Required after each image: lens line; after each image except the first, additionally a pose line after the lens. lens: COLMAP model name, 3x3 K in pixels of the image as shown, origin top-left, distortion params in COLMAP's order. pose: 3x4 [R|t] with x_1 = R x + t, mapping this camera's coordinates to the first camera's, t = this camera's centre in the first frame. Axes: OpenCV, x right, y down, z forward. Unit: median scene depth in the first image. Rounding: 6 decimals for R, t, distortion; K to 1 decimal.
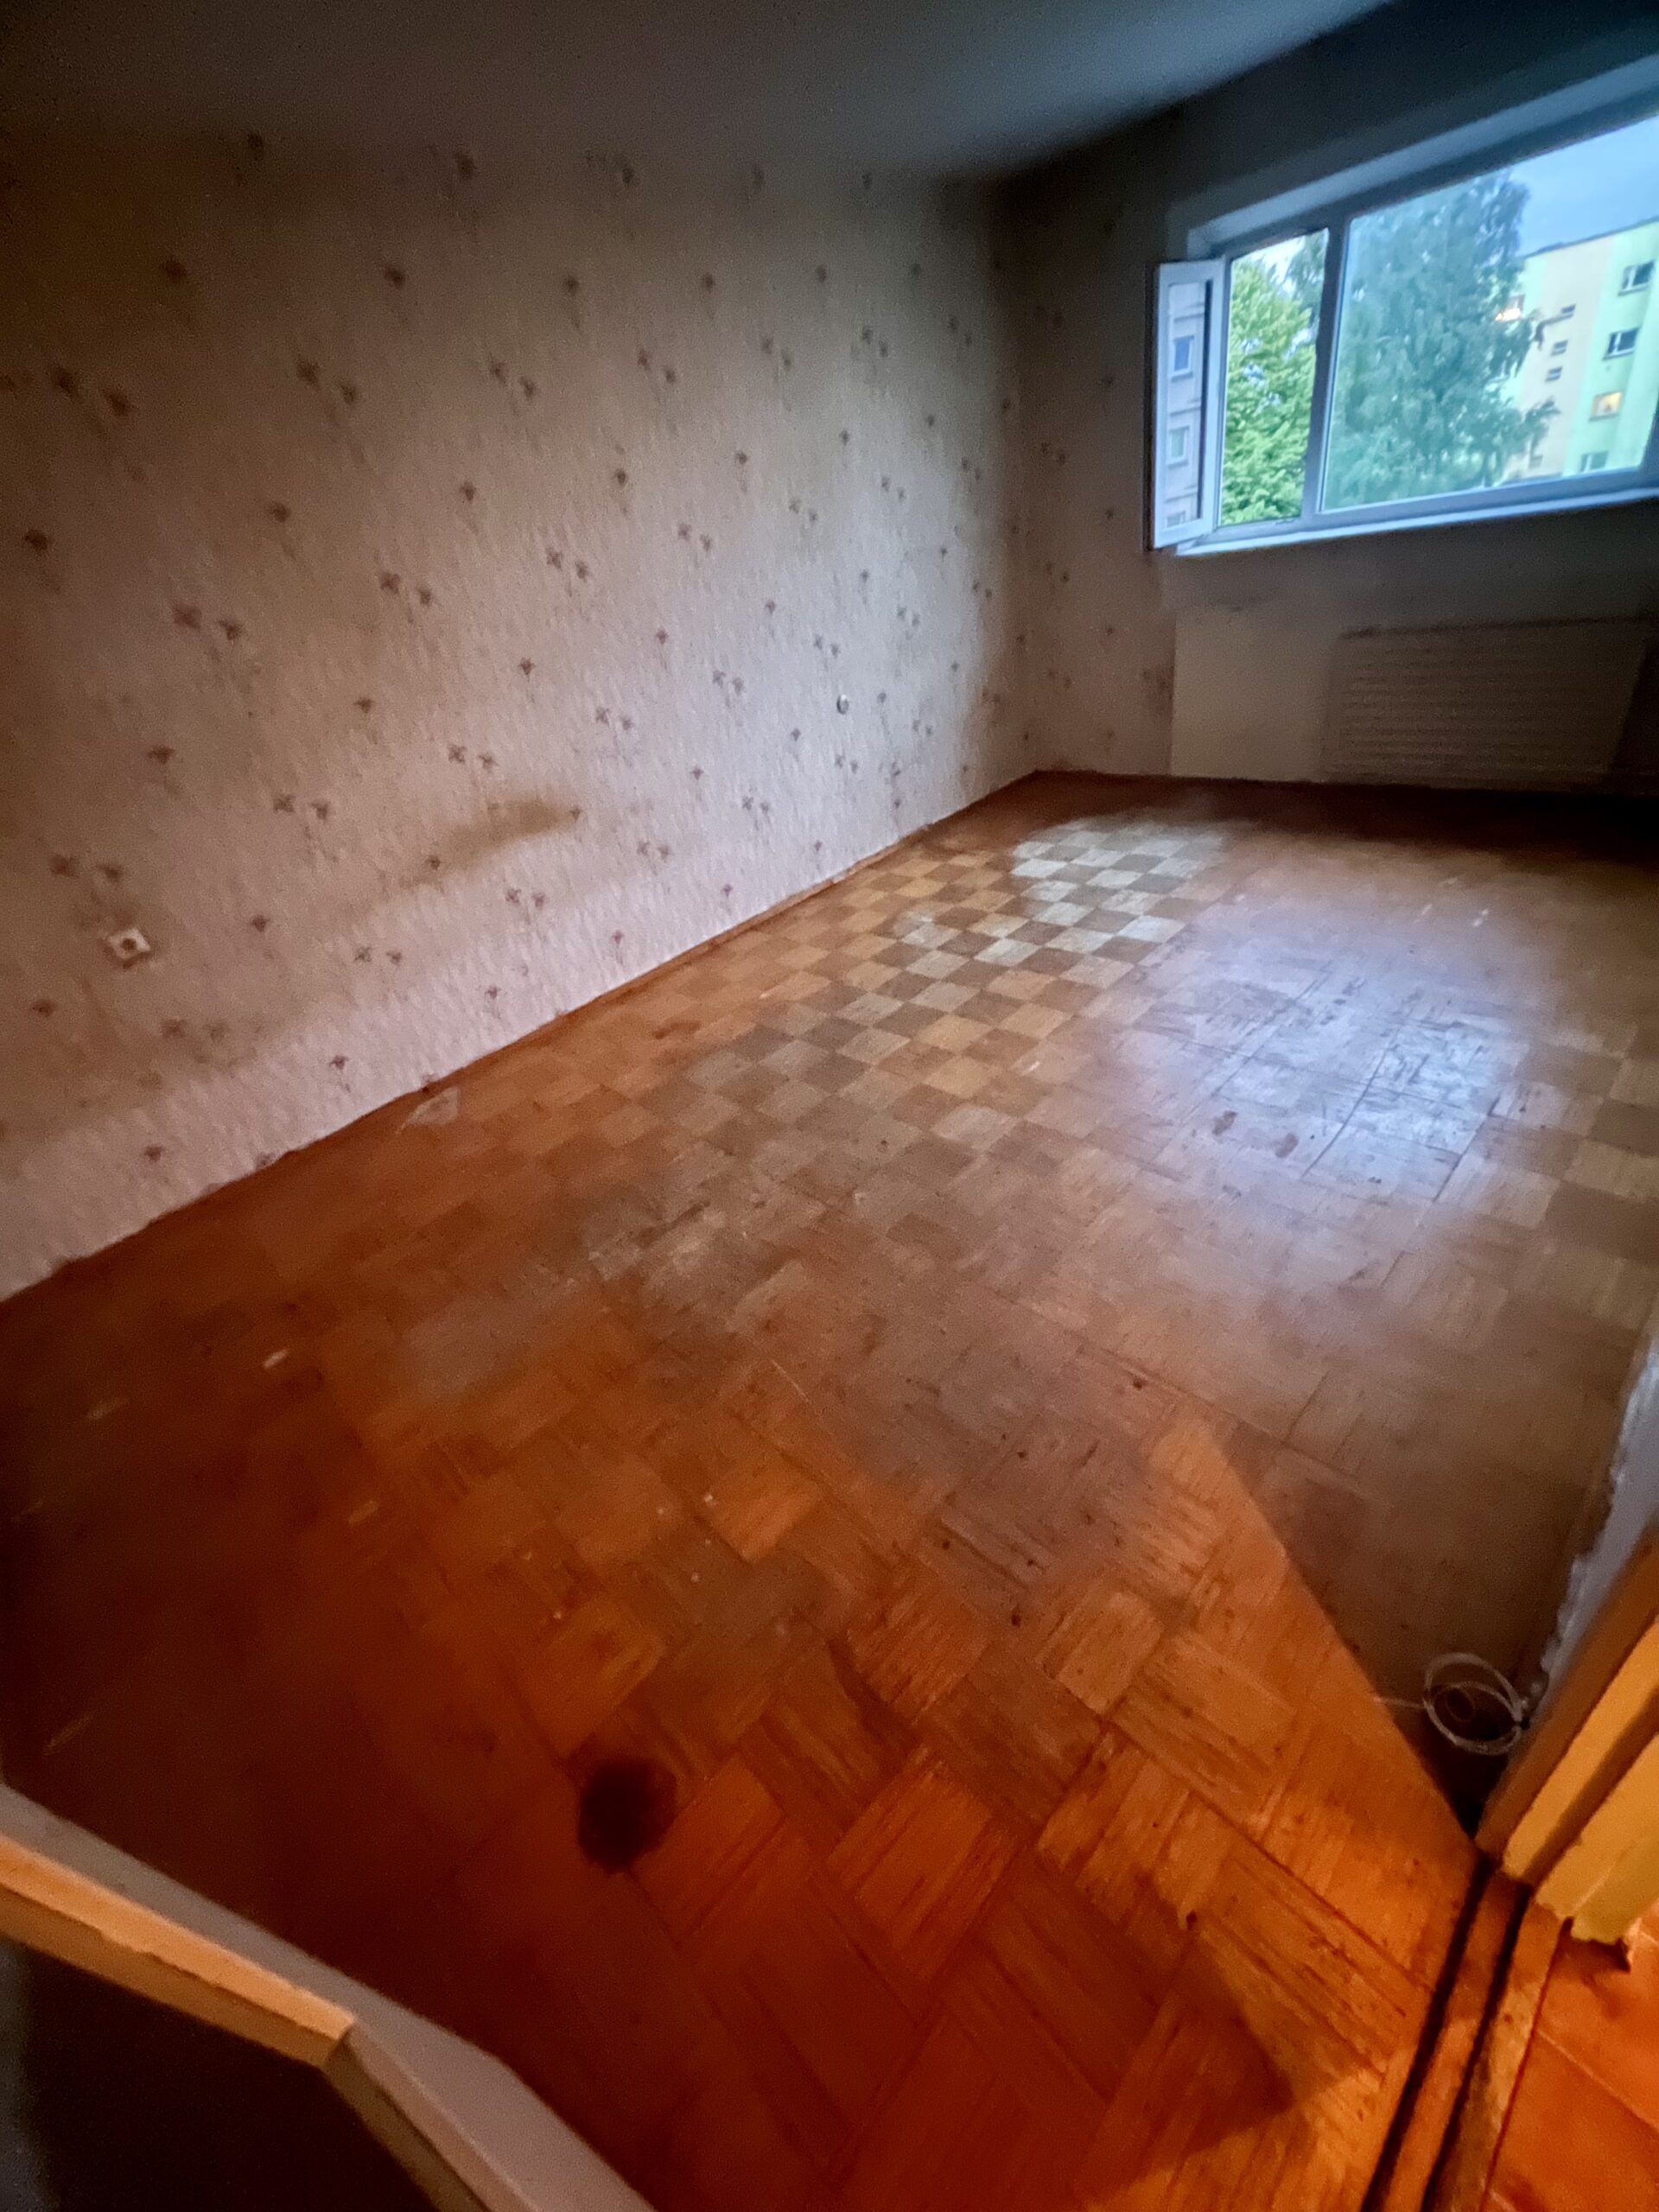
lens RADIAL K [[881.5, 0, 838.5], [0, 881.5, 1107.4], [0, 0, 1]] dist [-0.002076, 0.000062]
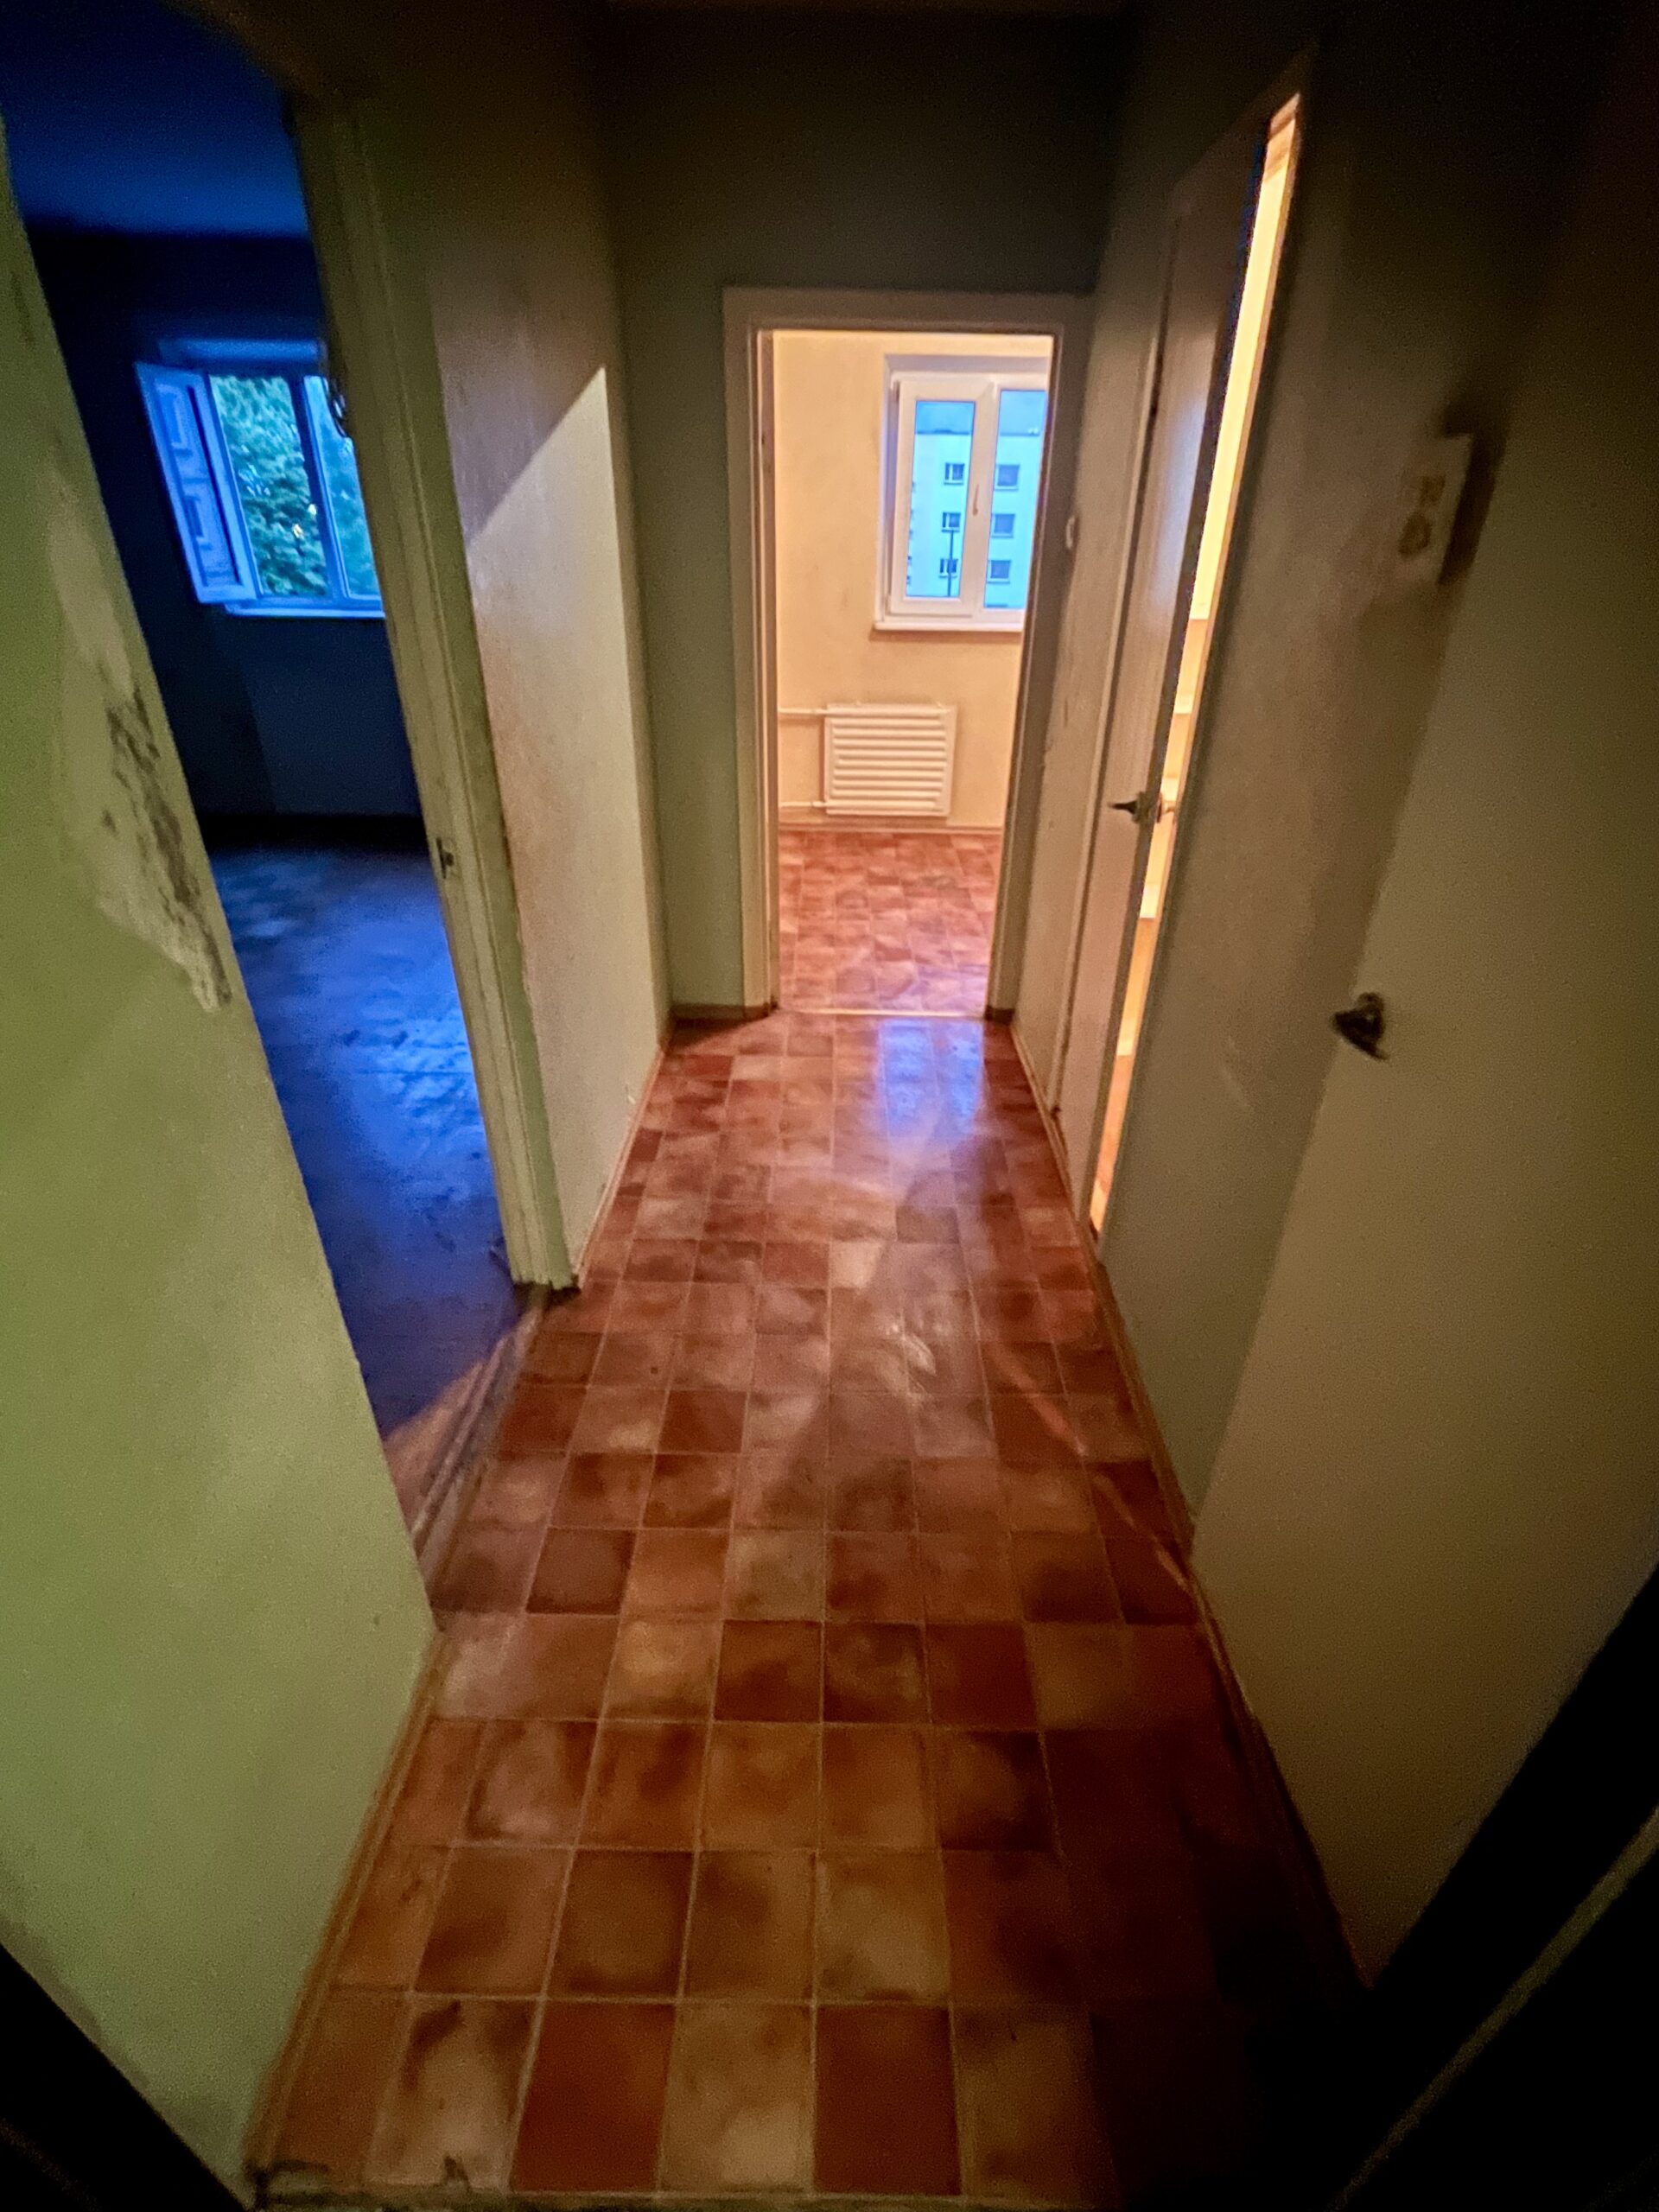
lens RADIAL K [[1000.0, 0, 829.0], [0, 1000.0, 1102.2], [0, 0, 1]] dist [-0.001680, -0.000427]
pose [[0.706348, -0.180473, 0.684472, -0.052620], [0.269534, 0.962684, -0.024321, 0.228976], [-0.654541, 0.201668, 0.728633, -0.327539]]
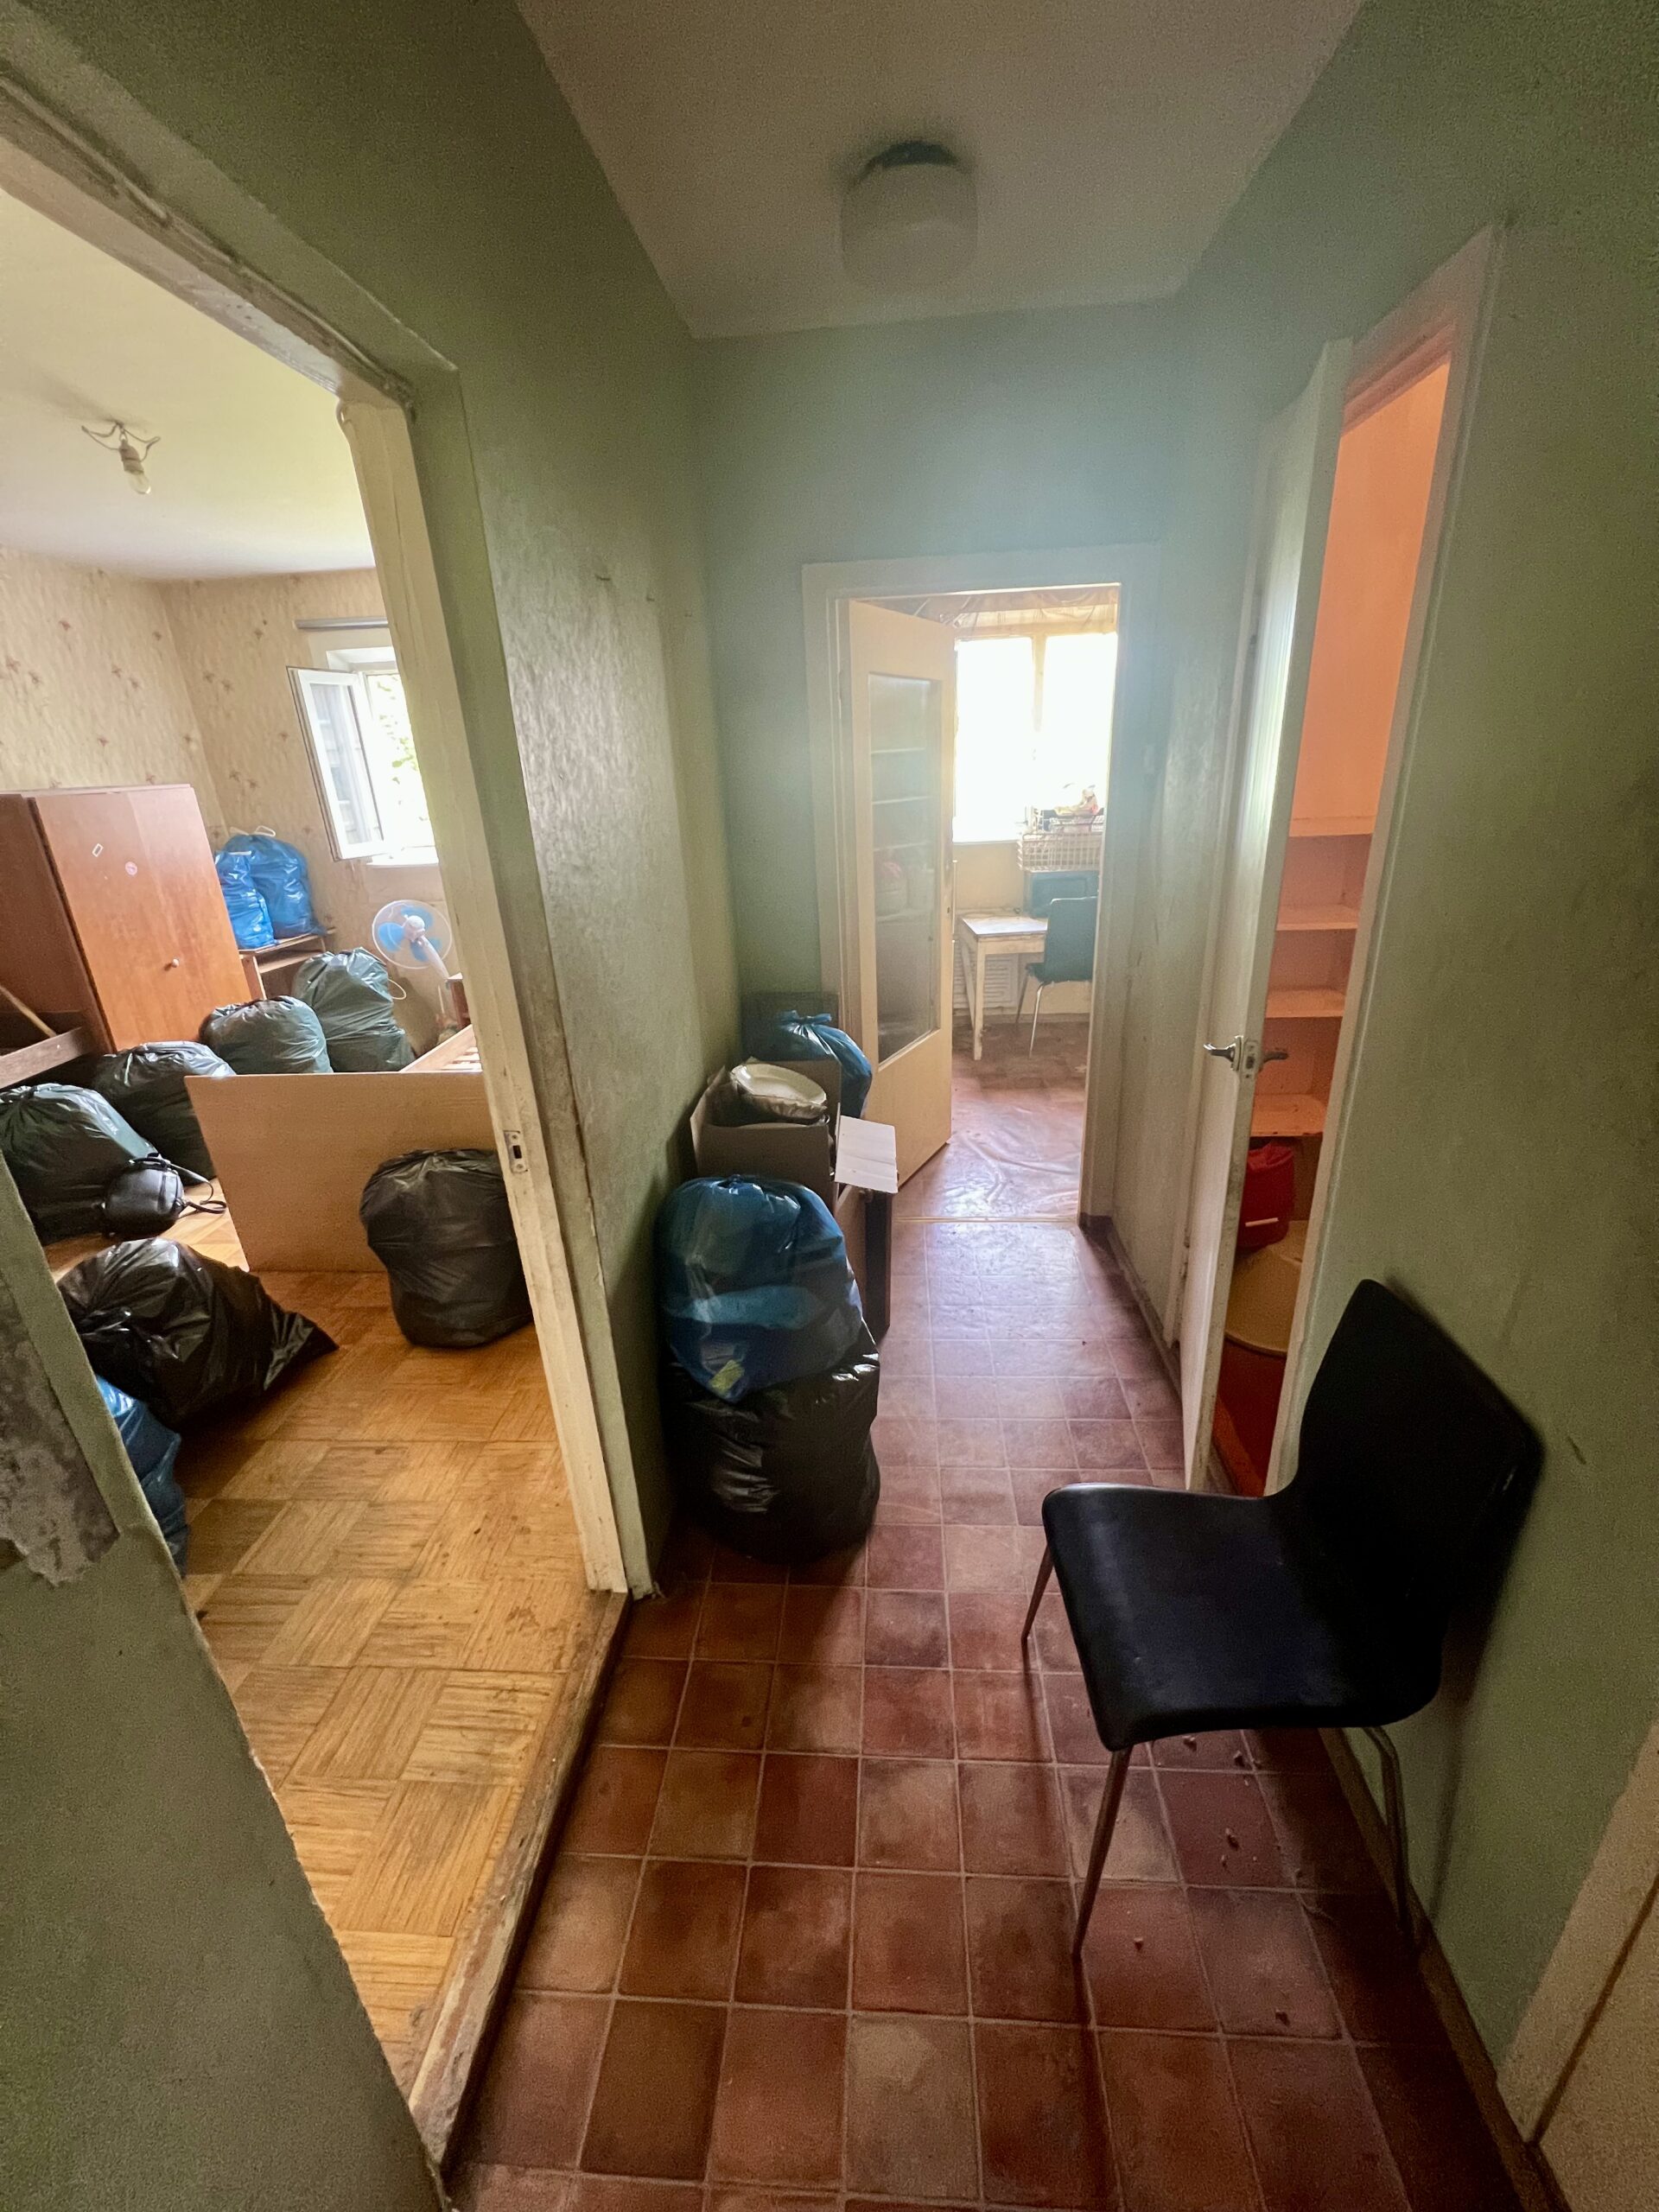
lens RADIAL K [[881.5, 0, 829.1], [0, 881.5, 1105.5], [0, 0, 1]] dist [-0.002076, 0.000062]
pose [[0.753927, -0.107076, 0.648173, 0.031860], [0.290593, 0.939213, -0.182851, 0.138648], [-0.589194, 0.326211, 0.739214, -0.244369]]
